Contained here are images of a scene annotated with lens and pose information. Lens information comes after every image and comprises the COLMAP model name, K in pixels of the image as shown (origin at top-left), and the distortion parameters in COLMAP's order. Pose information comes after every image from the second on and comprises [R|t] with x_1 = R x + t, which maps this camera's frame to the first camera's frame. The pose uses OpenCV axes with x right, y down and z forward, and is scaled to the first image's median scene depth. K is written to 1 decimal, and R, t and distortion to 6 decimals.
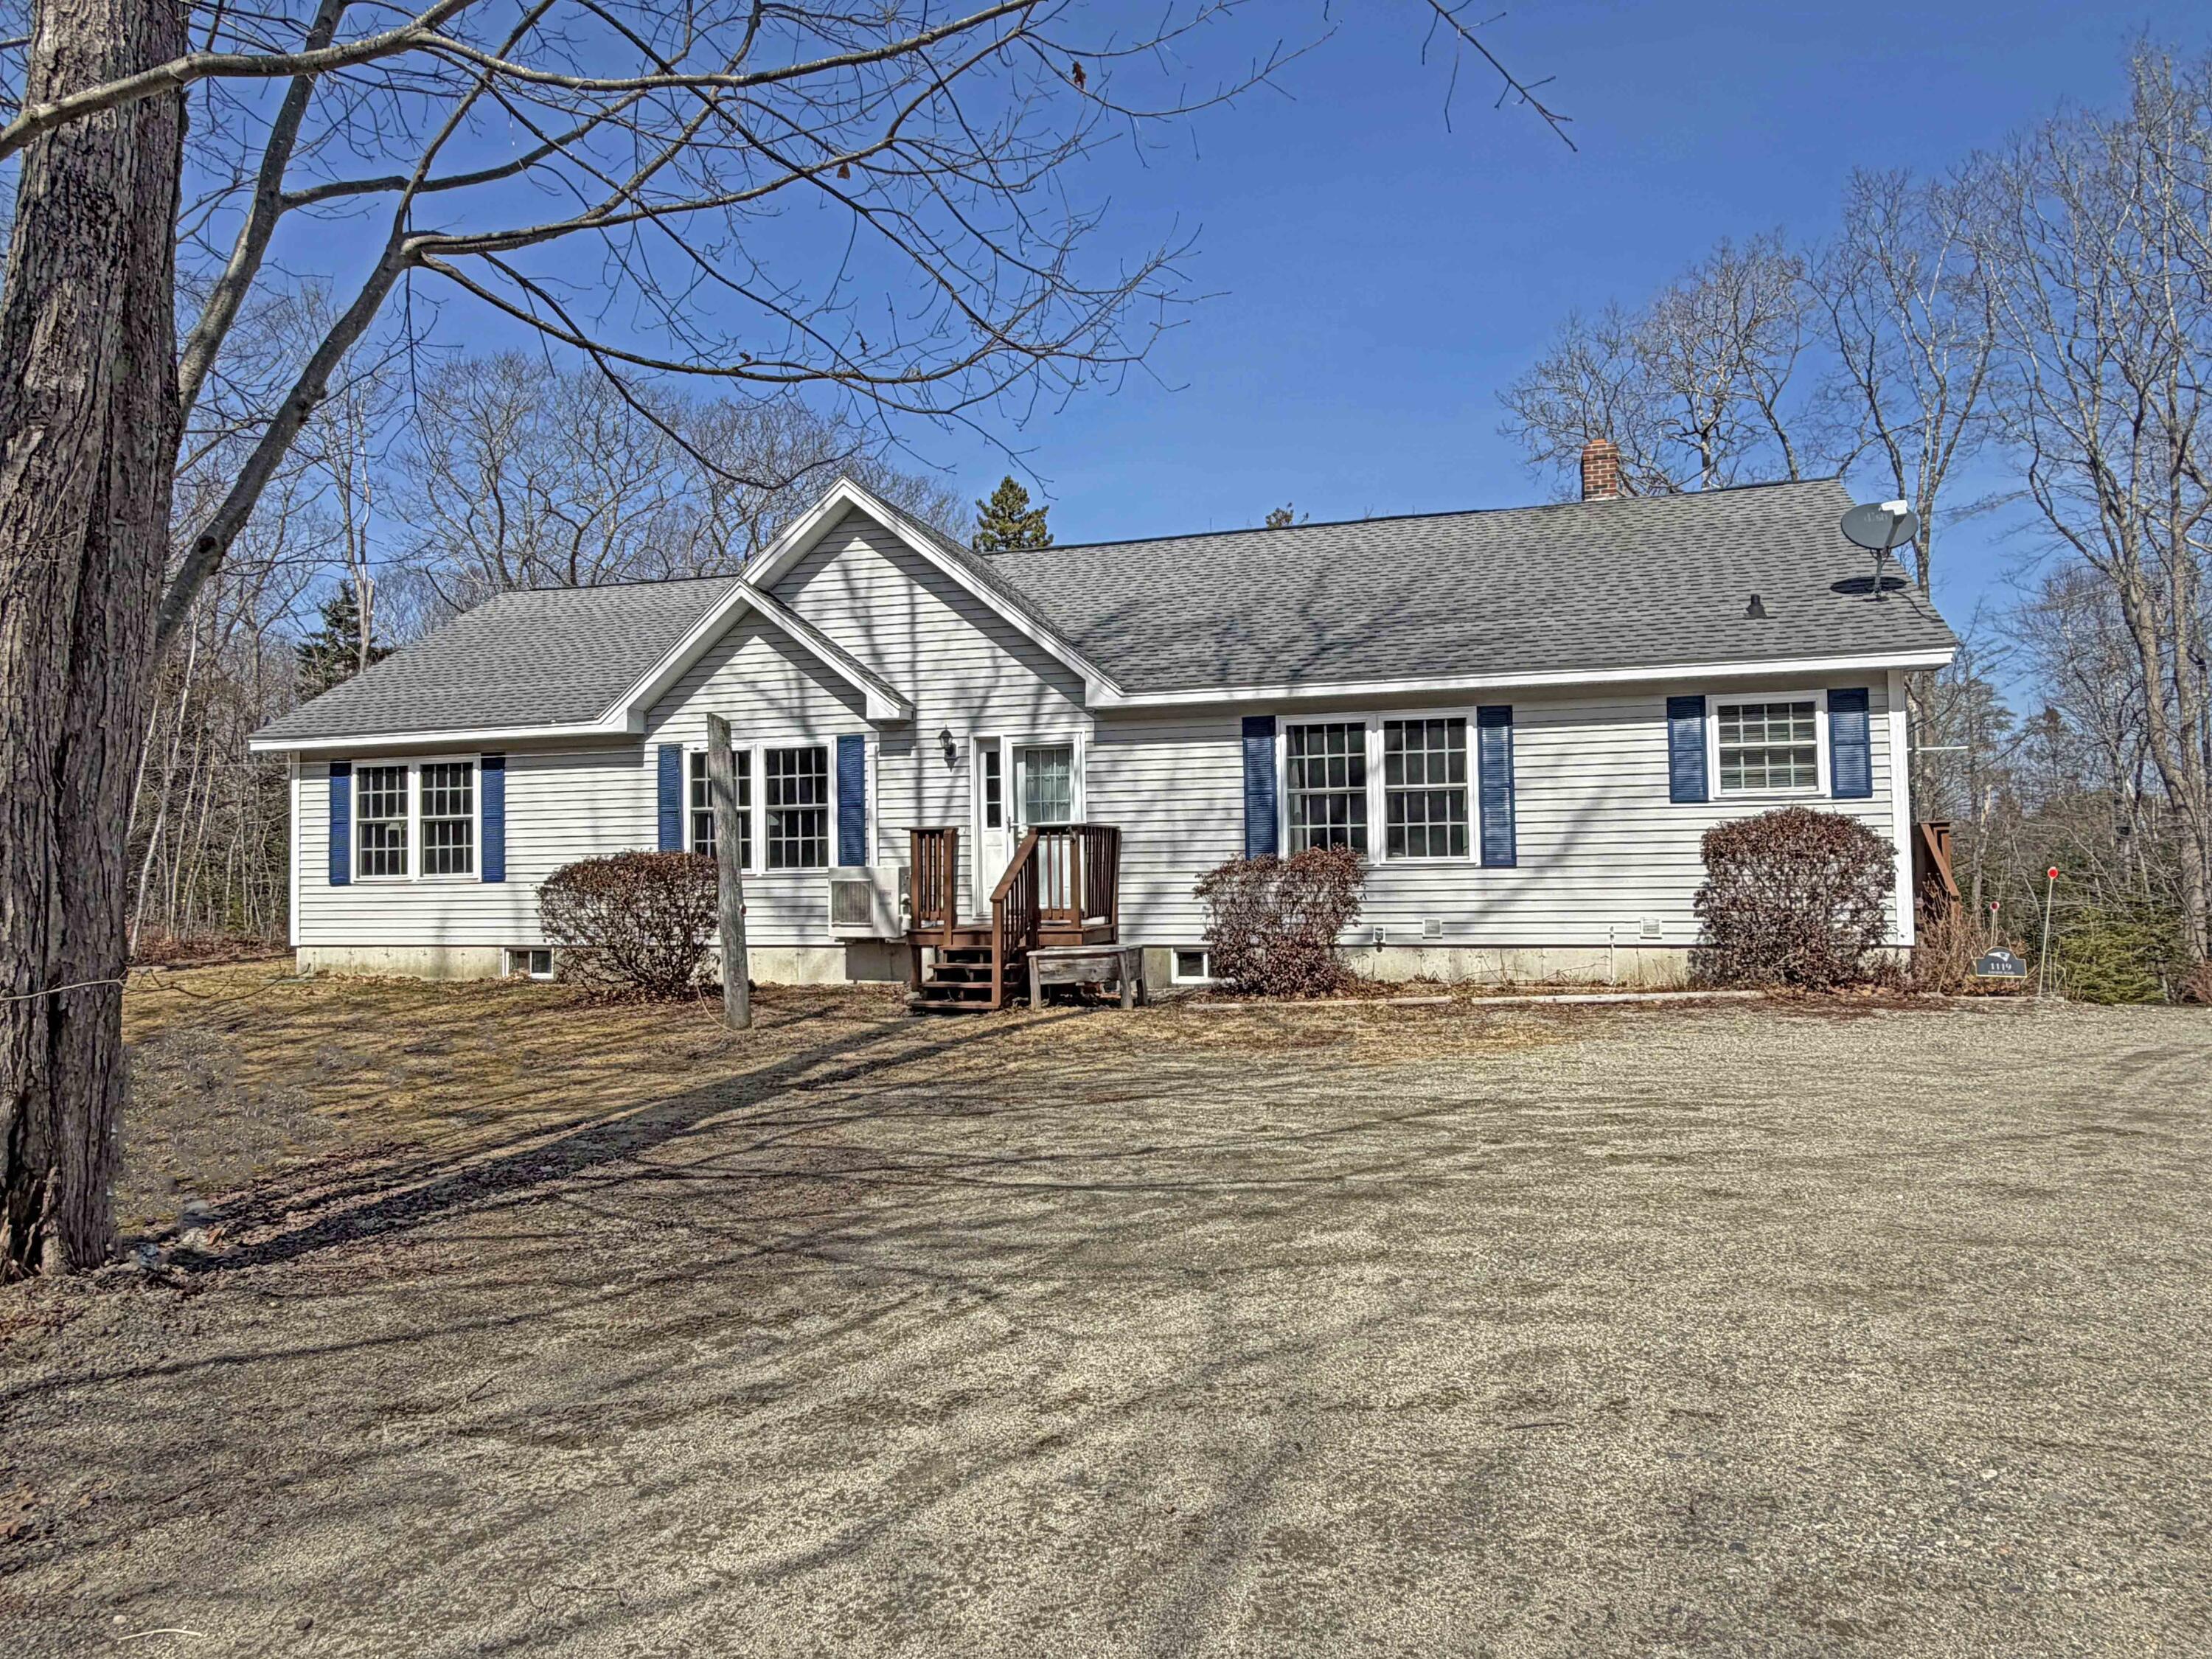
lens RADIAL K [[1410.7, 0, 1129.5], [0, 1410.7, 831.6], [0, 0, 1]] dist [0.010402, -0.004020]
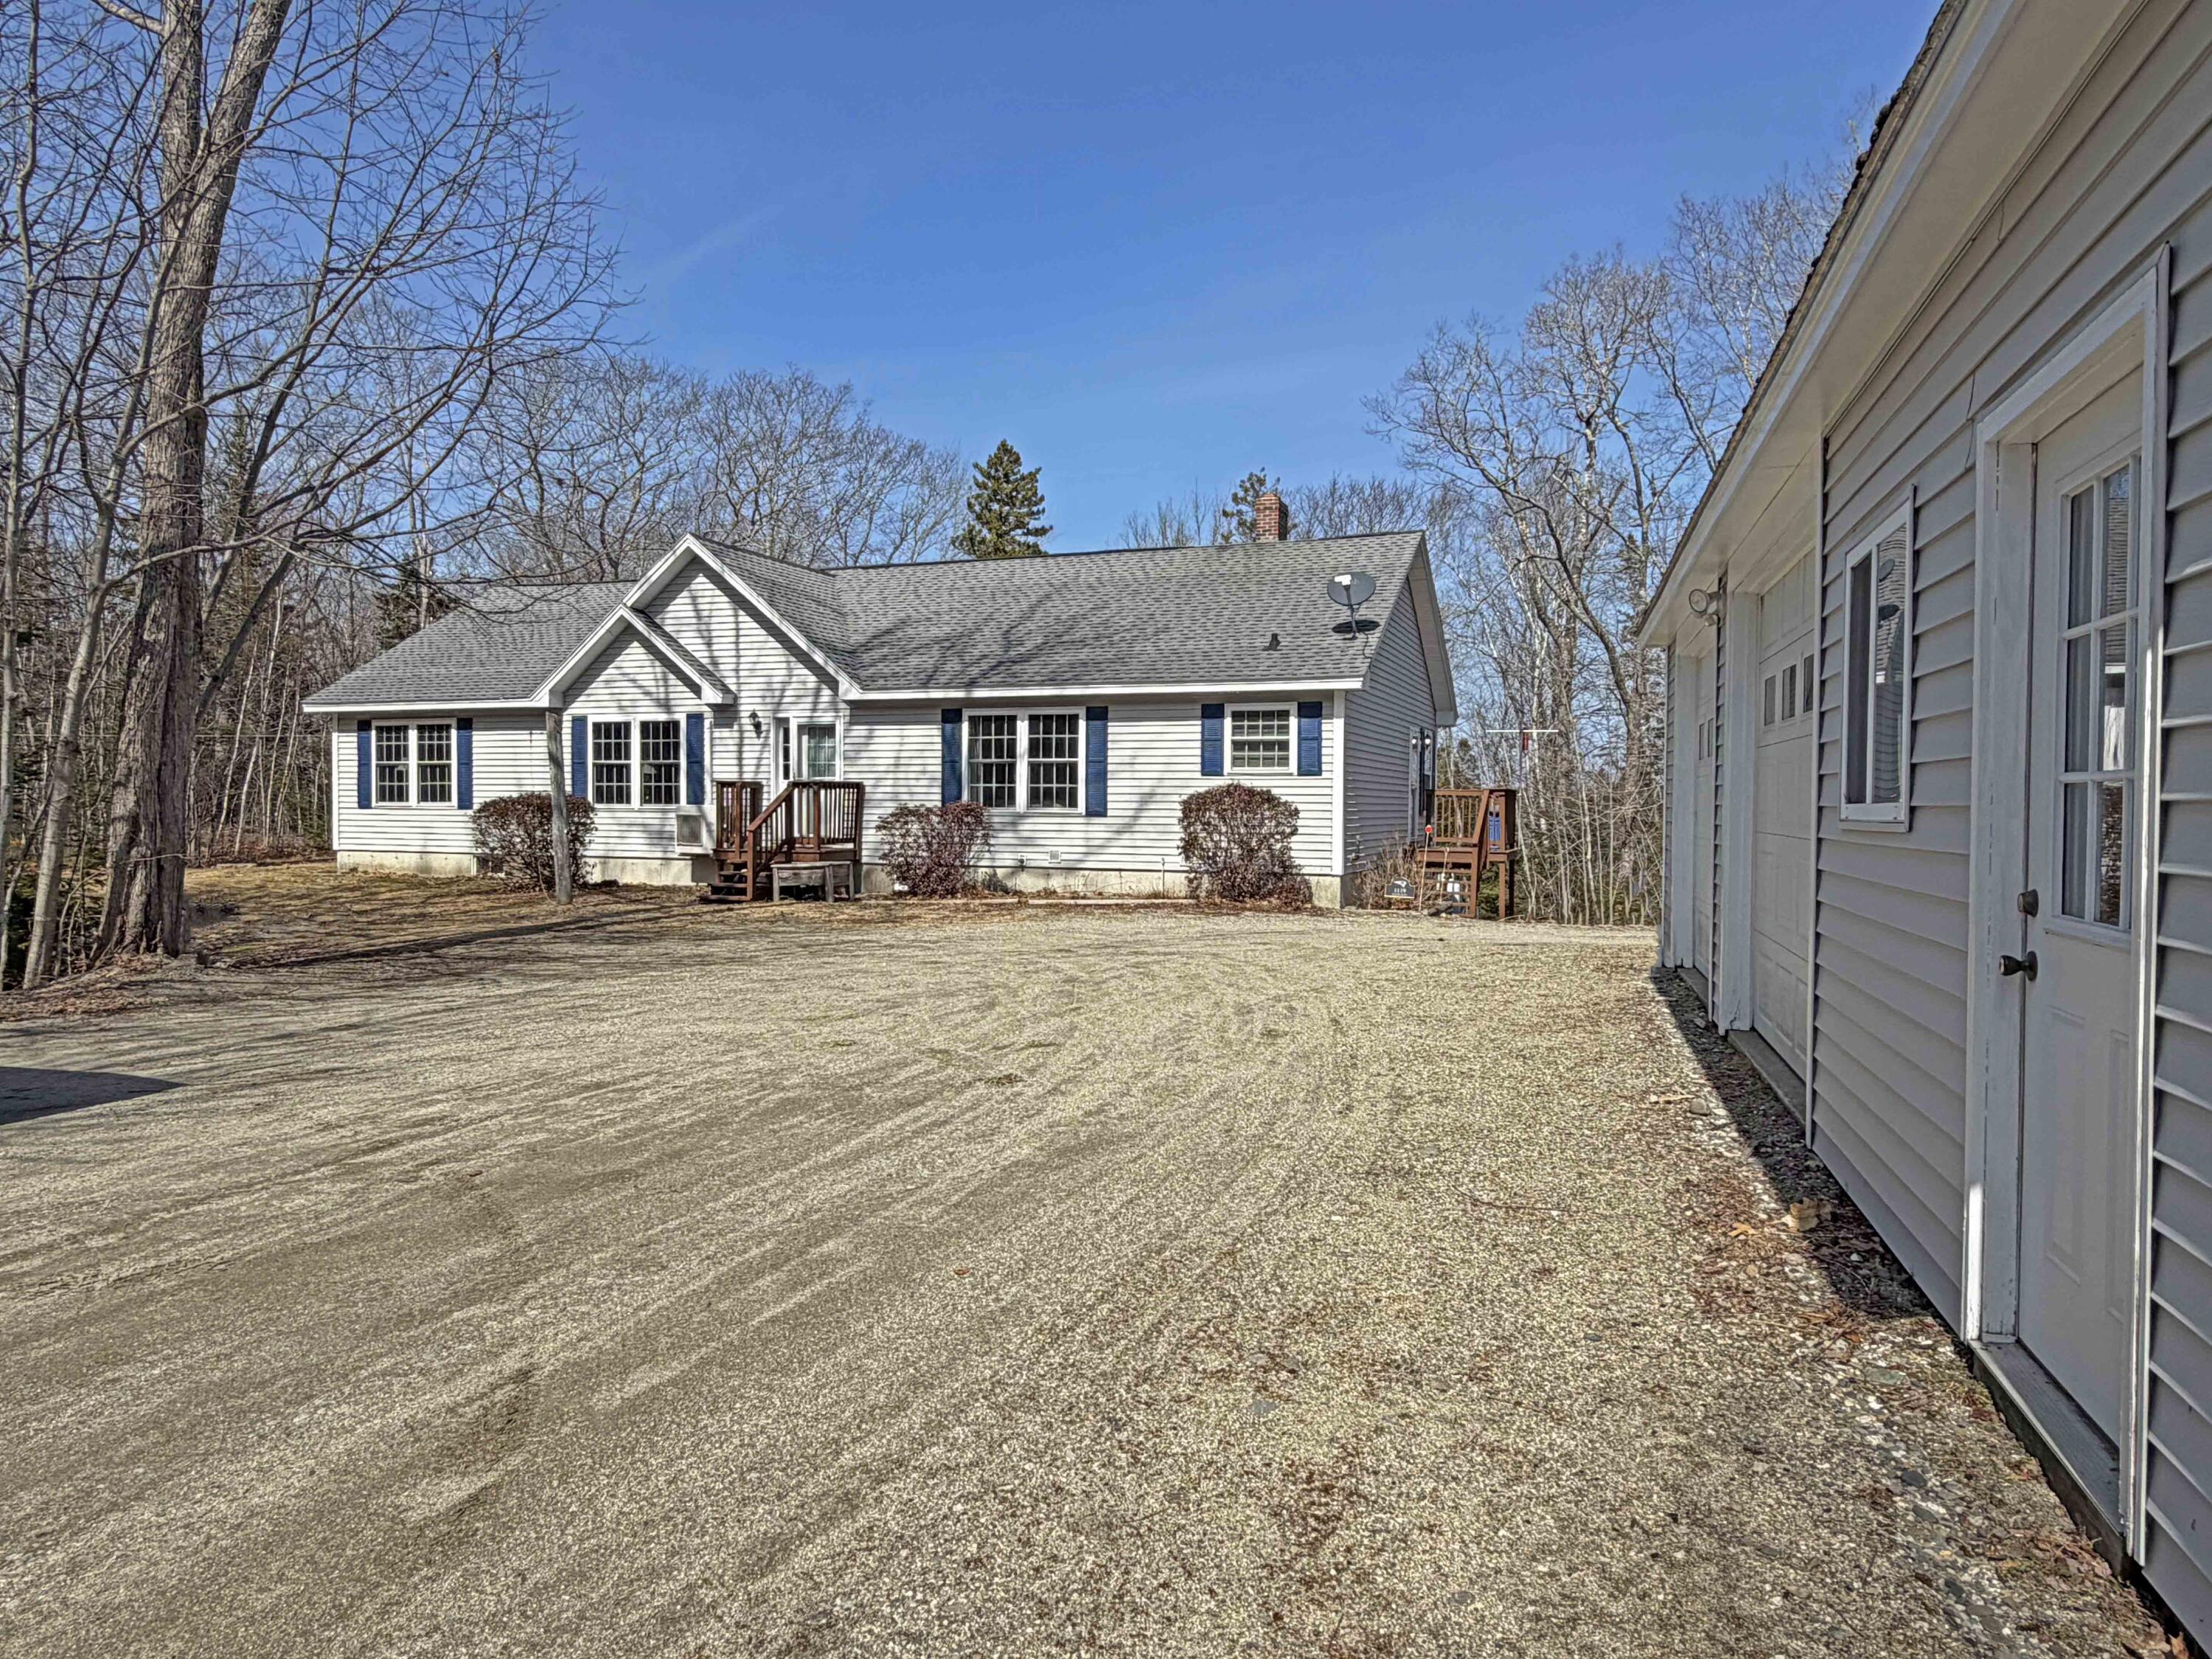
lens RADIAL K [[1410.7, 0, 1099.9], [0, 1410.7, 850.1], [0, 0, 1]] dist [0.010402, -0.004020]
pose [[0.996789, 0.024646, -0.076189, 0.334079], [-0.019782, 0.997757, 0.063943, -0.030016], [0.077594, -0.062230, 0.995041, -0.418406]]
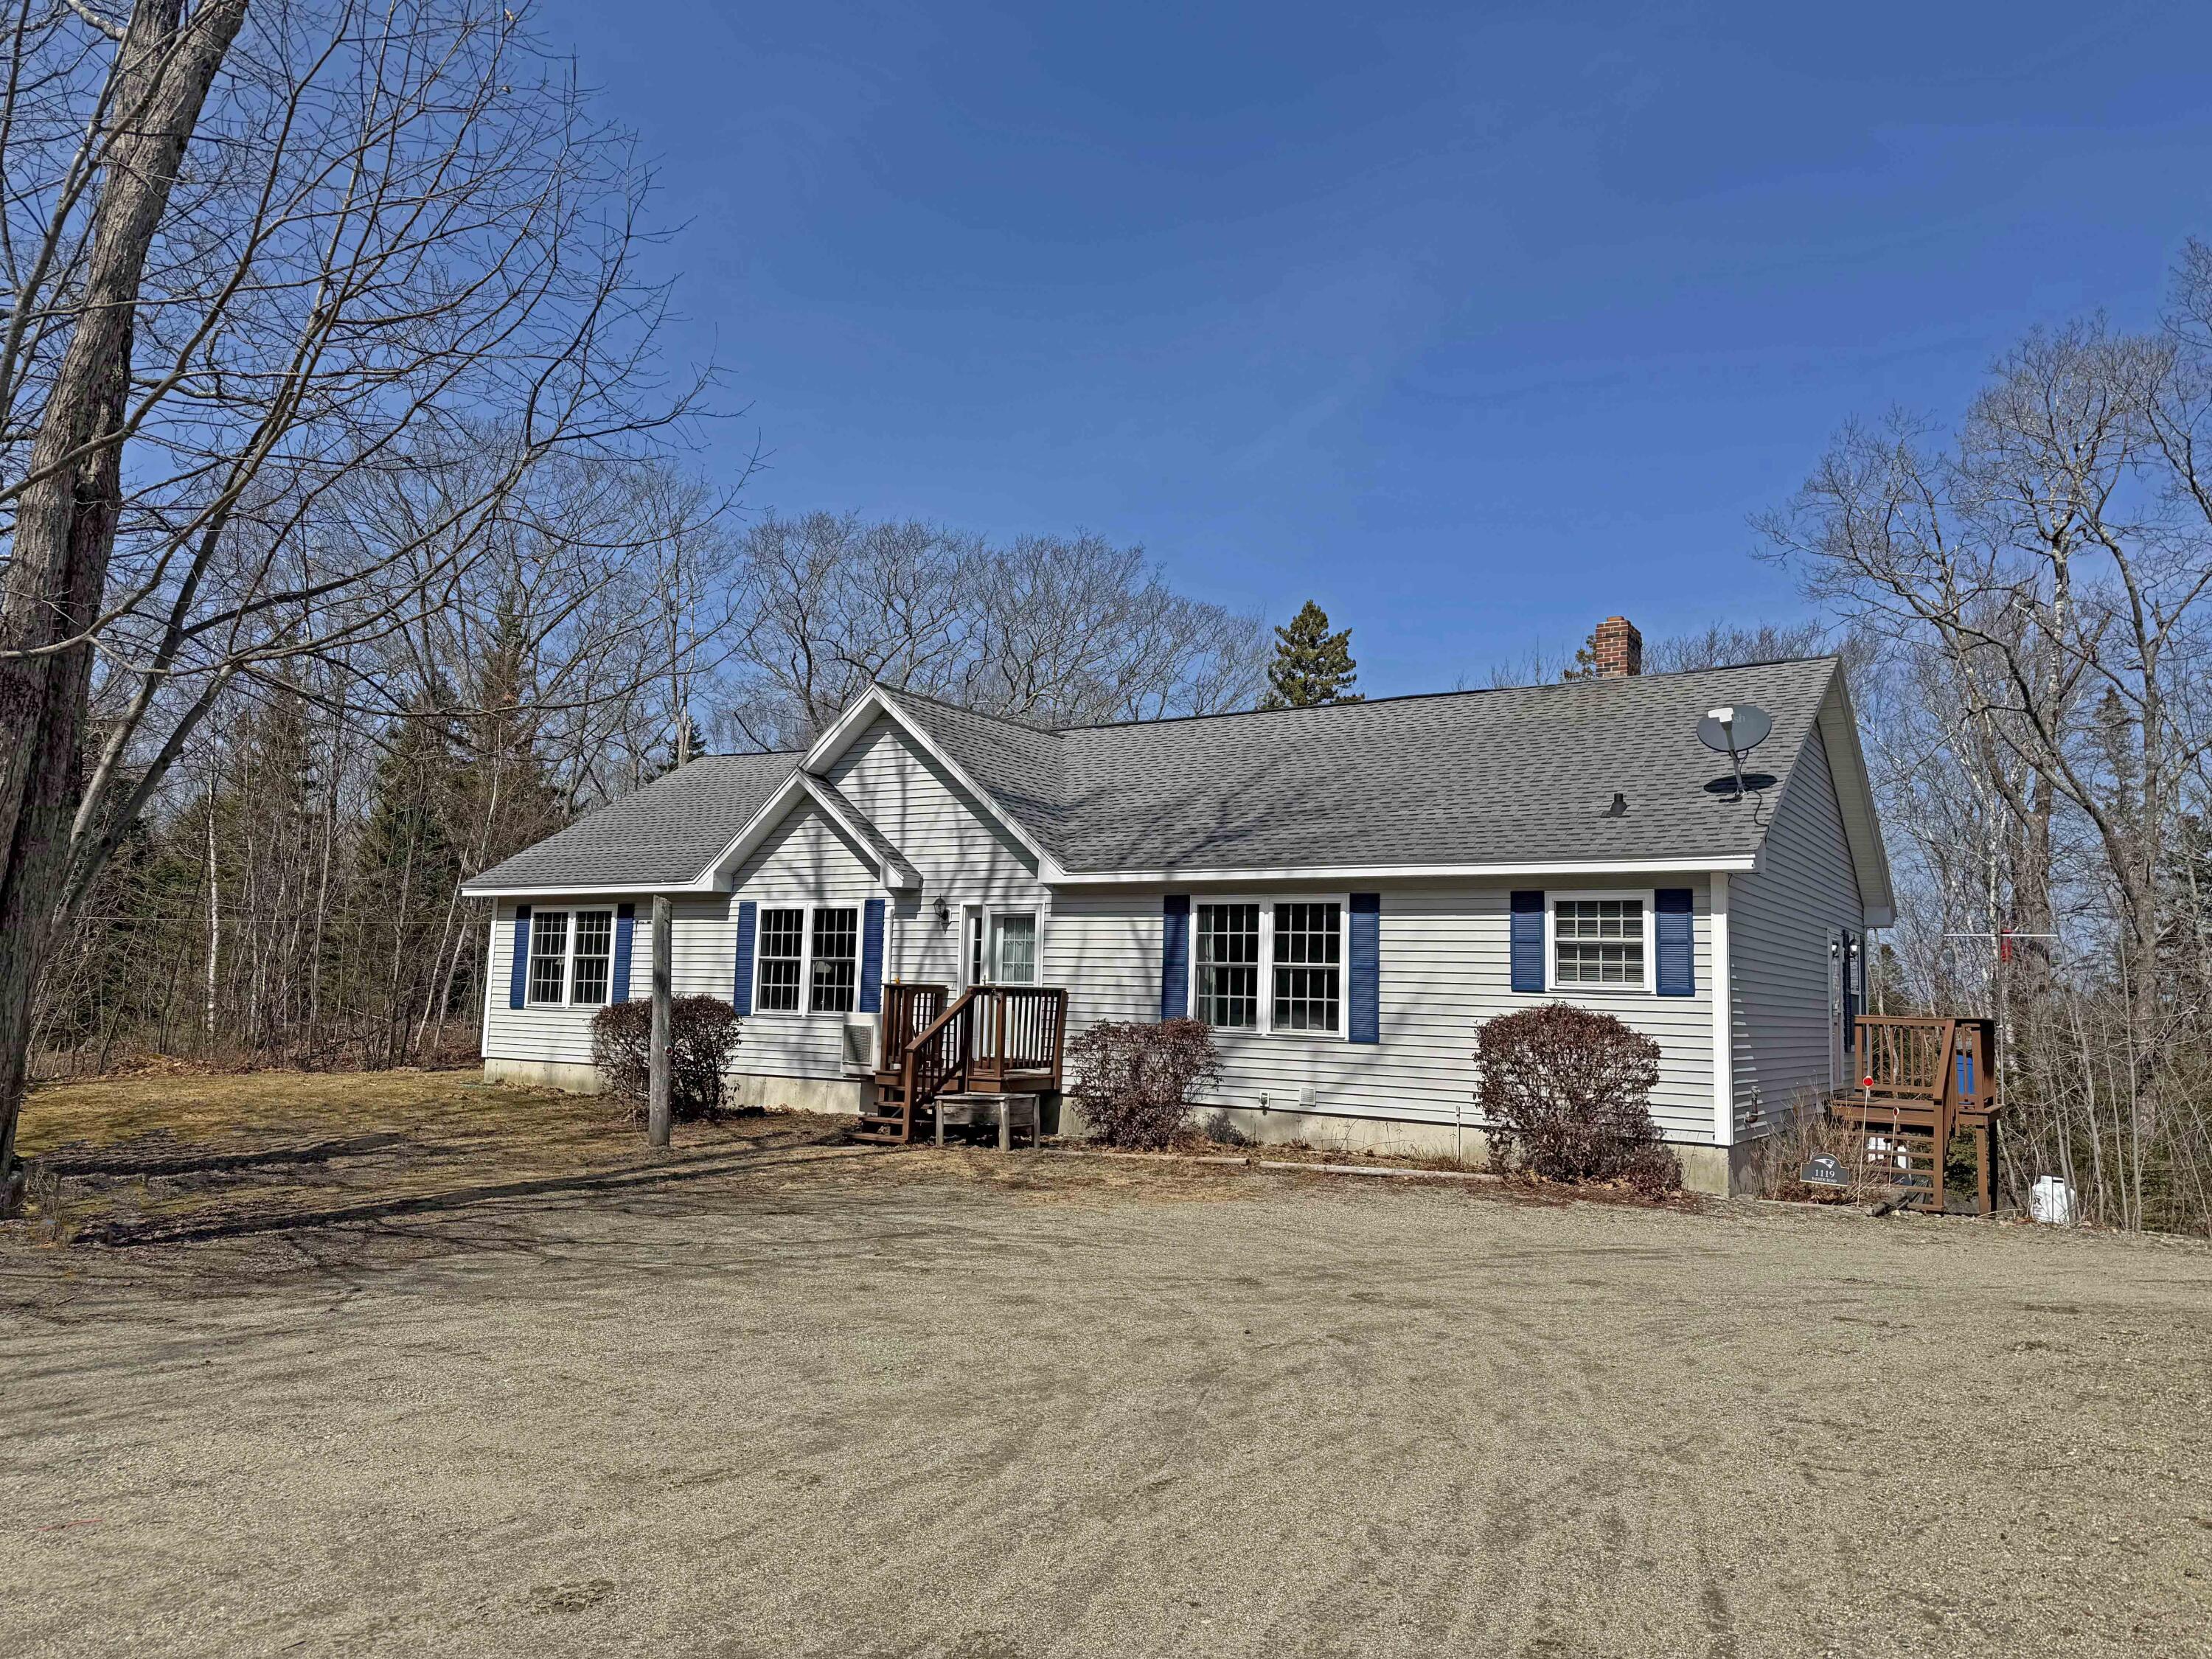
lens RADIAL K [[1532.3, 0, 1111.3], [0, 1532.3, 851.2], [0, 0, 1]] dist [0.078966, -0.054015]
pose [[0.959214, 0.015250, -0.282271, 0.357221], [-0.034352, 0.997432, -0.062848, -0.035966], [0.280588, 0.069981, 0.957274, -0.168973]]
